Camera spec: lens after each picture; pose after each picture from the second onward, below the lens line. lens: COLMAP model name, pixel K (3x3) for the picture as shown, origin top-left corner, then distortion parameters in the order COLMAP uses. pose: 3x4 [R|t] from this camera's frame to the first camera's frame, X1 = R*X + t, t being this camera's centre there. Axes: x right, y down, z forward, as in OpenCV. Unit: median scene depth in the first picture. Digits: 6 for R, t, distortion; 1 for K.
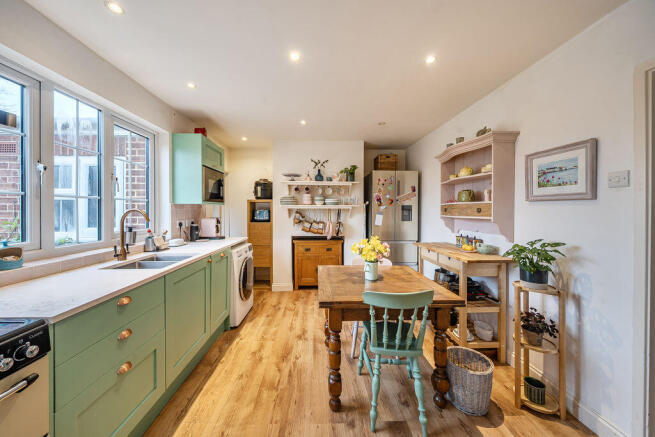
lens RADIAL K [[231.6, 0, 323.5], [0, 231.6, 210.2], [0, 0, 1]] dist [0.001773, -0.000180]
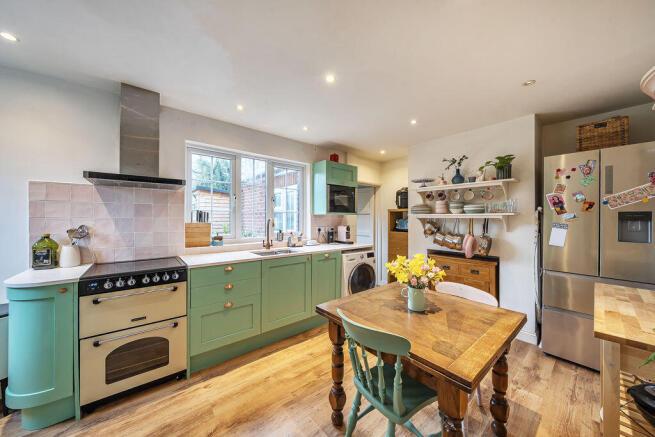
lens RADIAL K [[231.6, 0, 328.0], [0, 231.6, 218.1], [0, 0, 1]] dist [0.001773, -0.000180]
pose [[0.619603, 0.000523, -0.784915, 0.339126], [-0.004964, 0.999982, -0.003253, -0.001748], [0.784900, 0.005912, 0.619594, 0.153204]]
